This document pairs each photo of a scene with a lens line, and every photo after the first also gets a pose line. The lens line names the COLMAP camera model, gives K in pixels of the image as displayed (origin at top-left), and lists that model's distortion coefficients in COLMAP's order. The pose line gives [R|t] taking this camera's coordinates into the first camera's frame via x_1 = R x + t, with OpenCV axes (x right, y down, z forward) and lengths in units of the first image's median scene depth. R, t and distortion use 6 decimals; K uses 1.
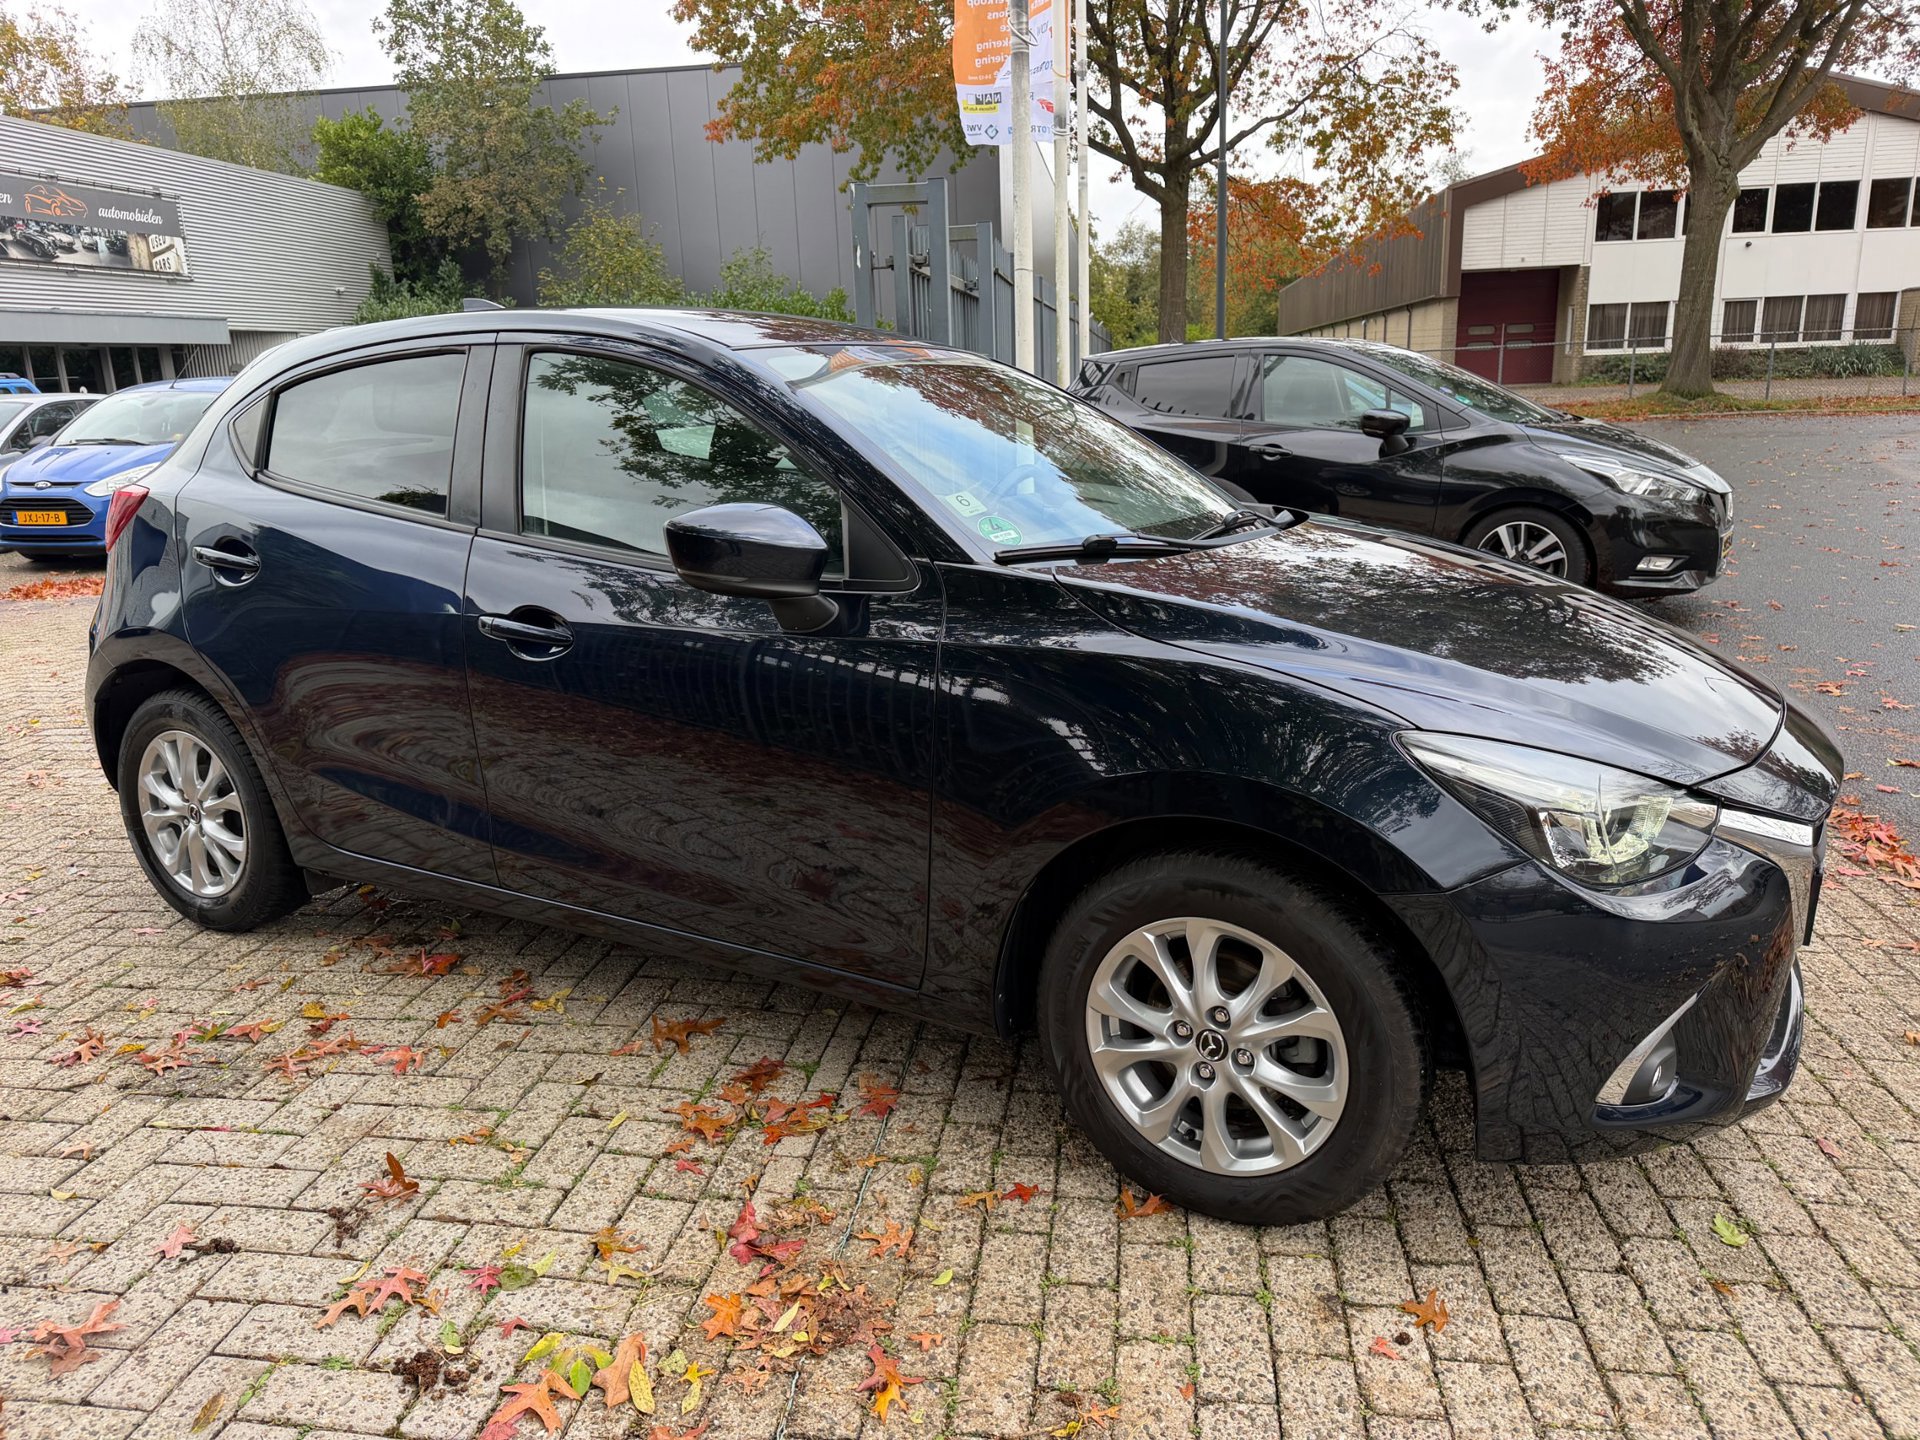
lens RADIAL K [[1383.7, 0, 930.1], [0, 1383.7, 690.0], [0, 0, 1]] dist [0.025824, -0.032131]
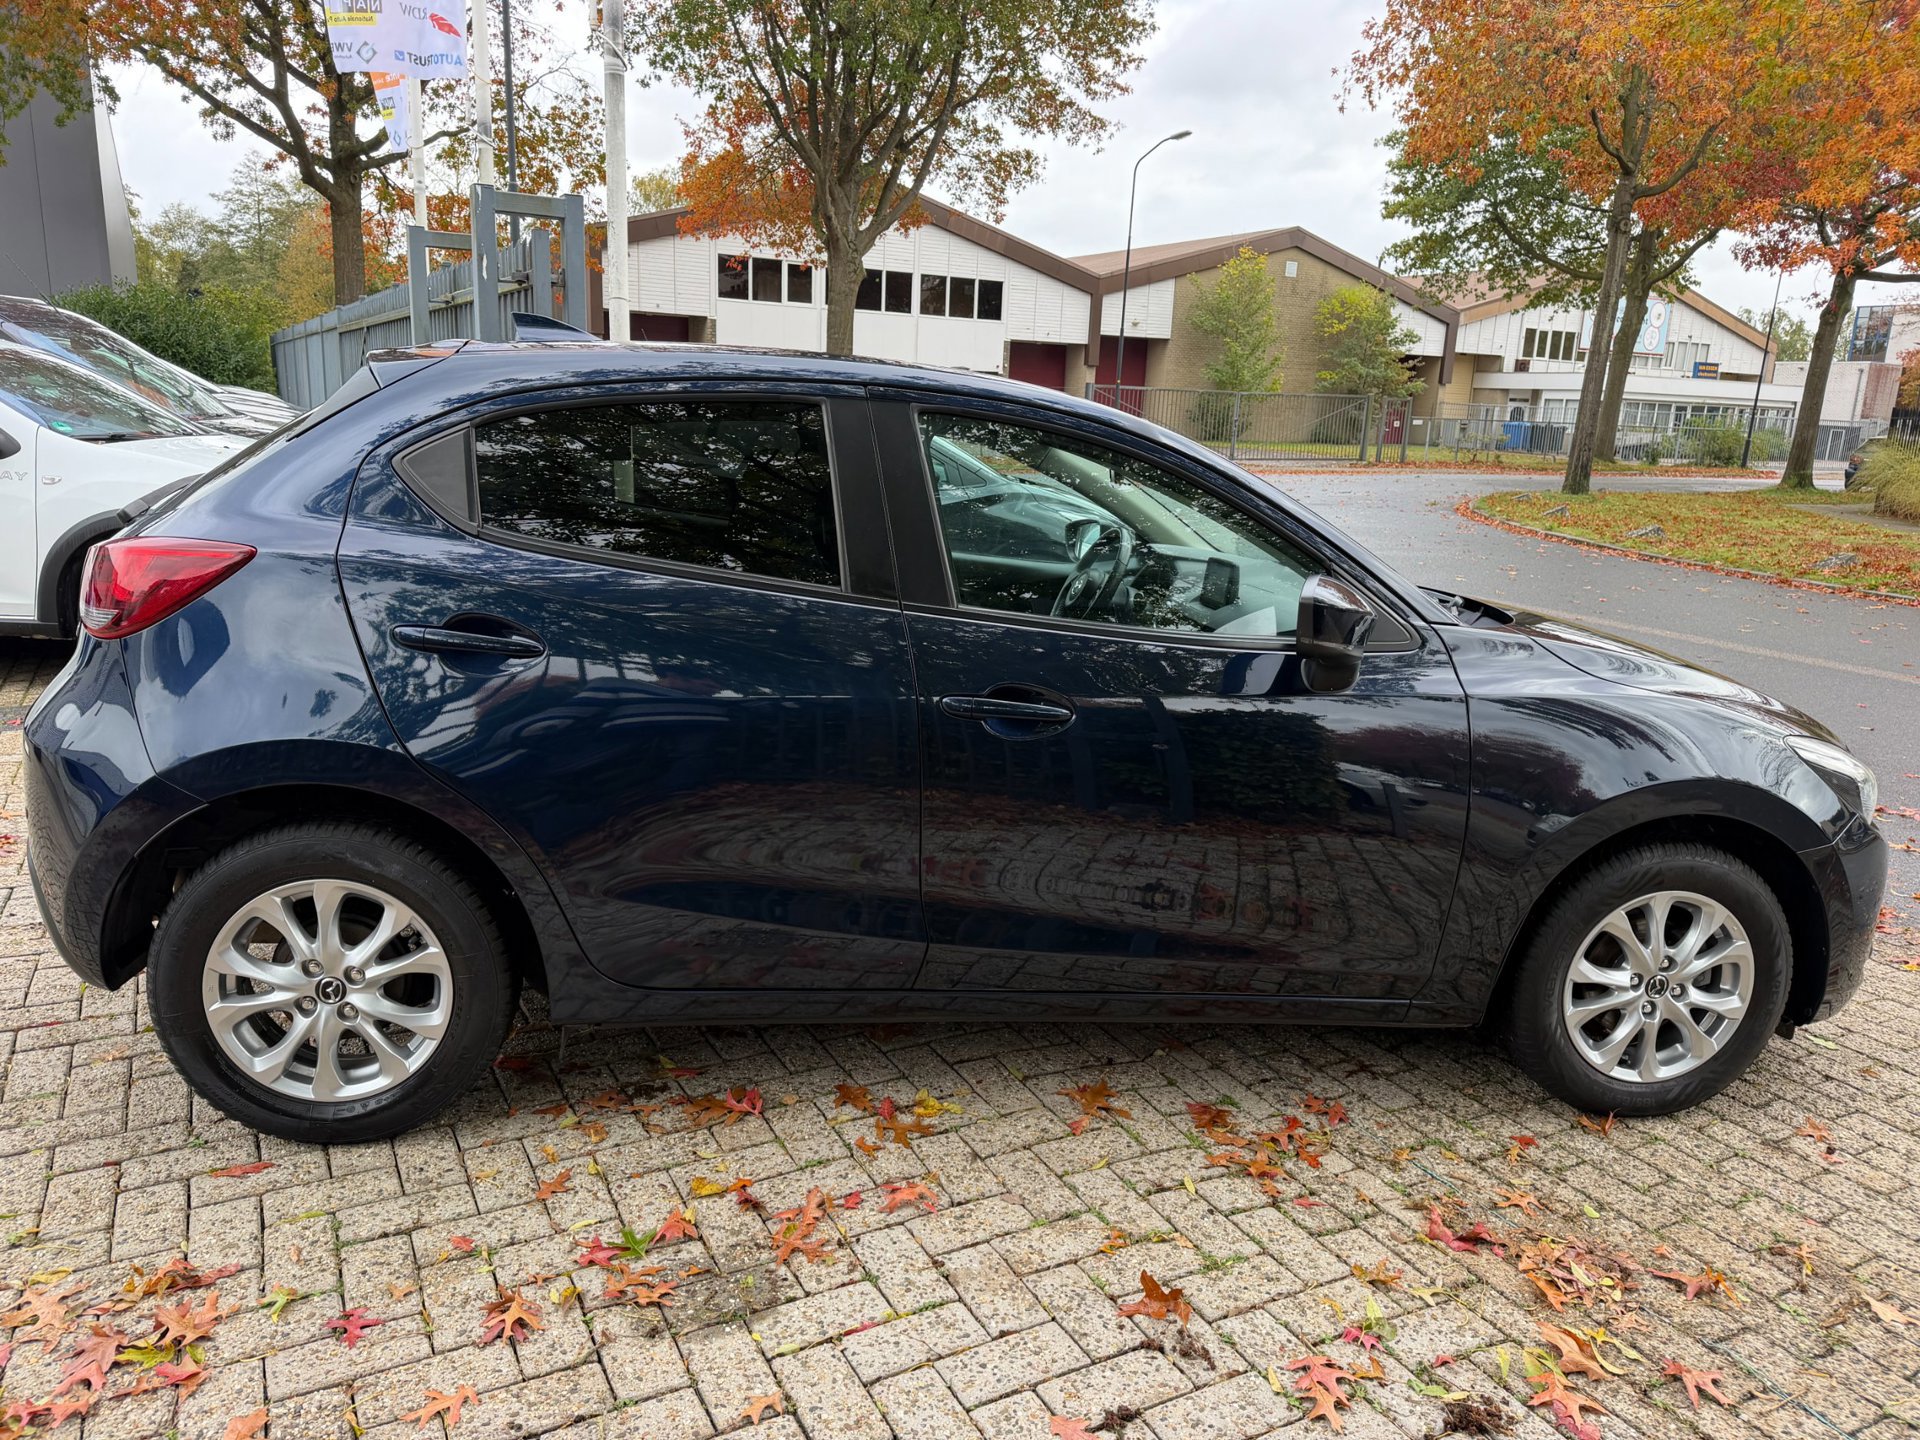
lens RADIAL K [[1383.7, 0, 953.6], [0, 1383.7, 726.4], [0, 0, 1]] dist [0.025824, -0.032131]
pose [[0.789946, -0.072257, 0.608903, -0.861937], [0.067659, 0.997240, 0.030564, -0.059492], [-0.609432, 0.017054, 0.792655, 0.272197]]
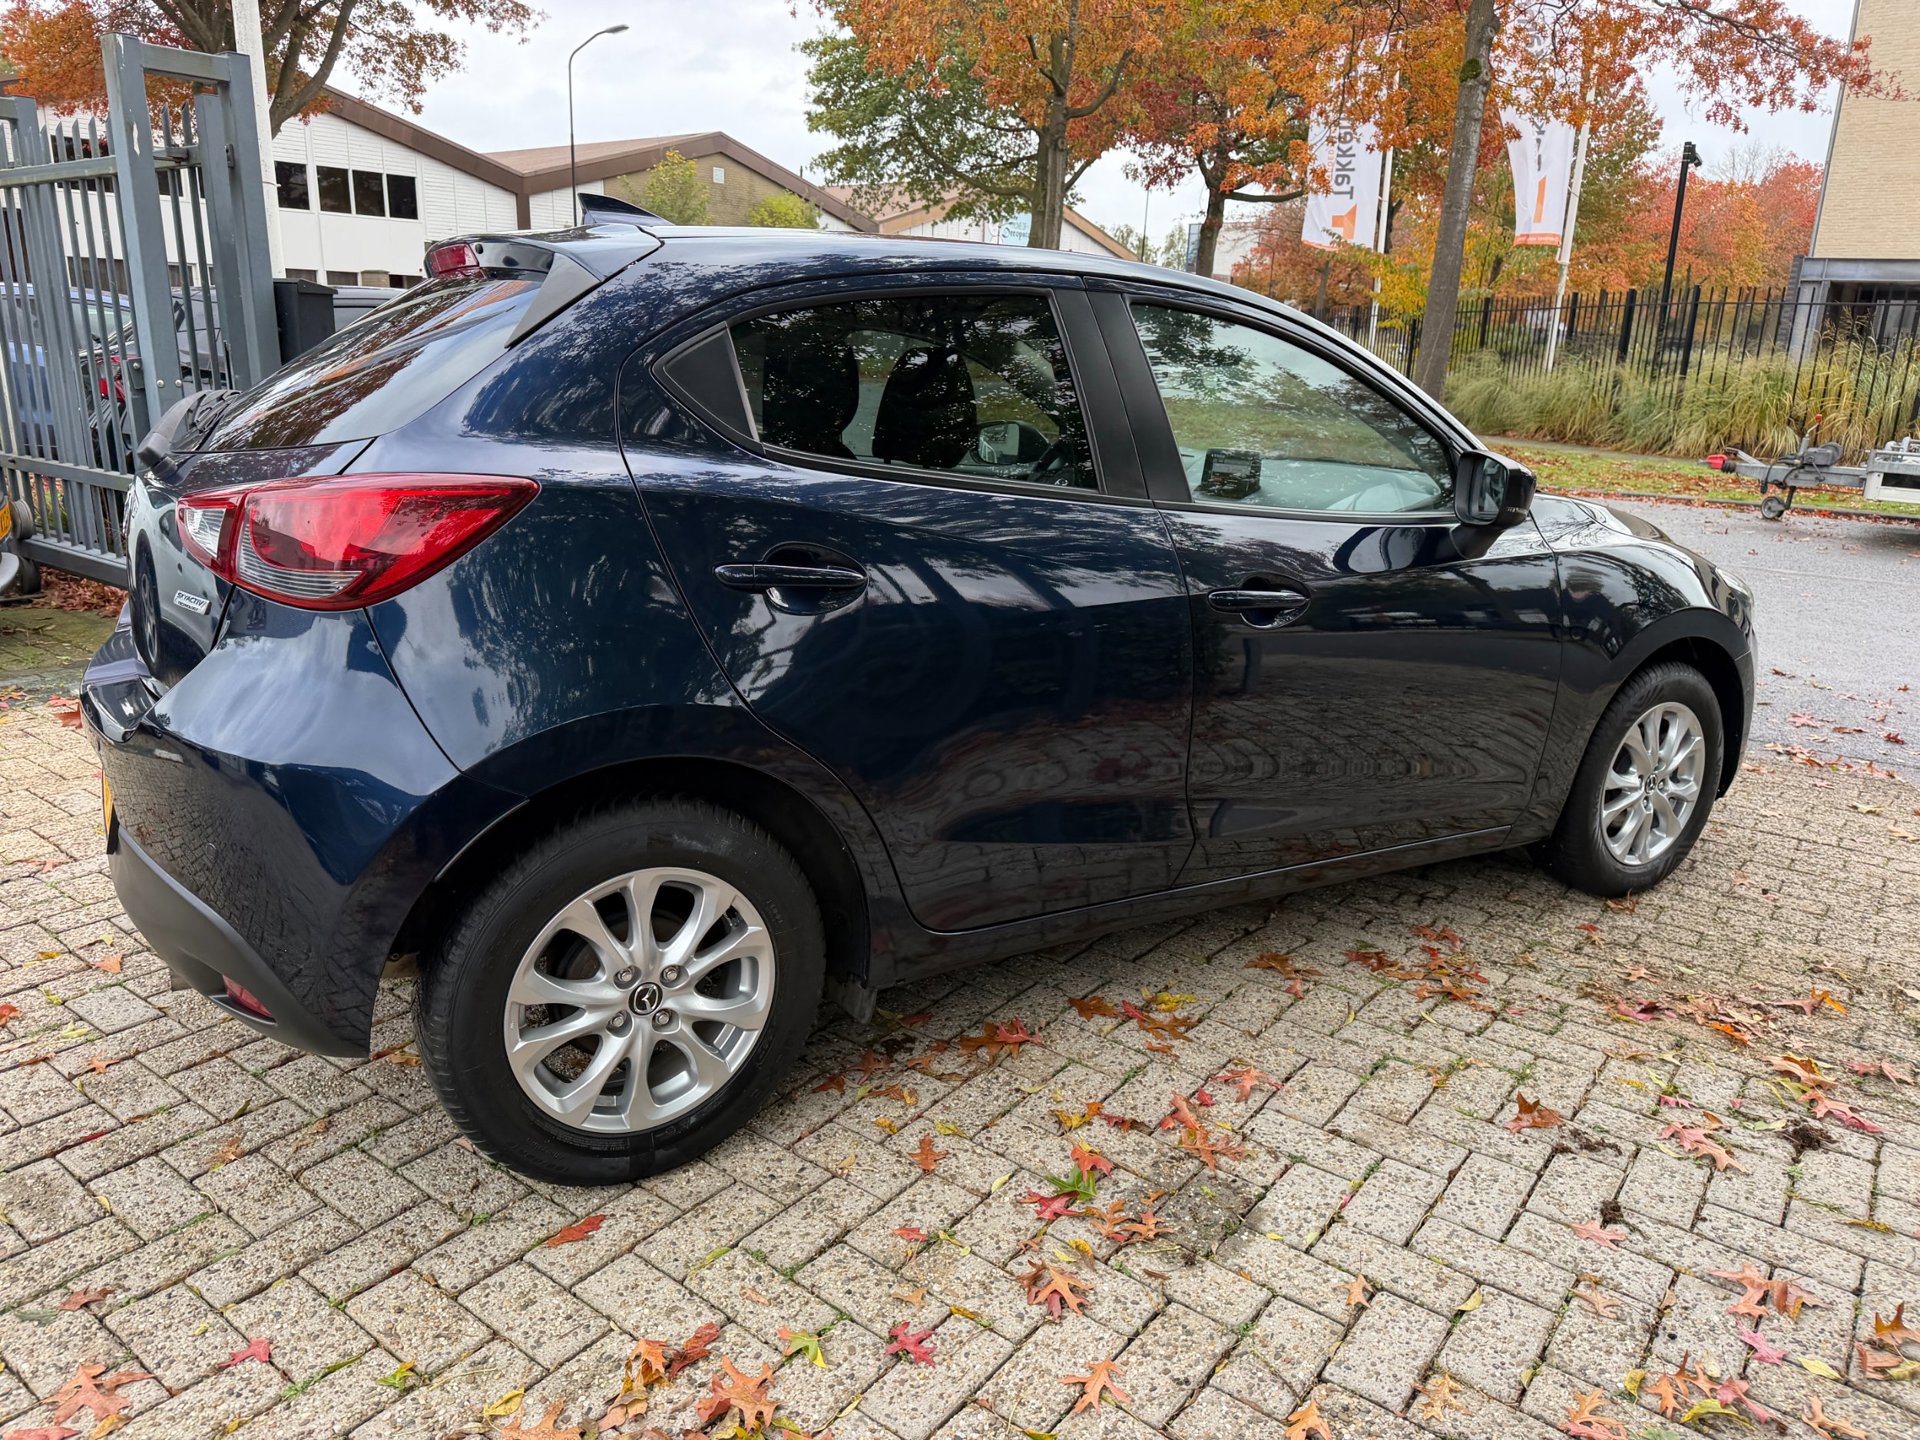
lens RADIAL K [[1383.7, 0, 965.4], [0, 1383.7, 703.6], [0, 0, 1]] dist [0.025824, -0.032131]
pose [[0.471665, -0.178224, 0.863579, -1.186966], [0.150065, 0.981298, 0.120557, -0.112921], [-0.868915, 0.072730, 0.489589, 0.690935]]
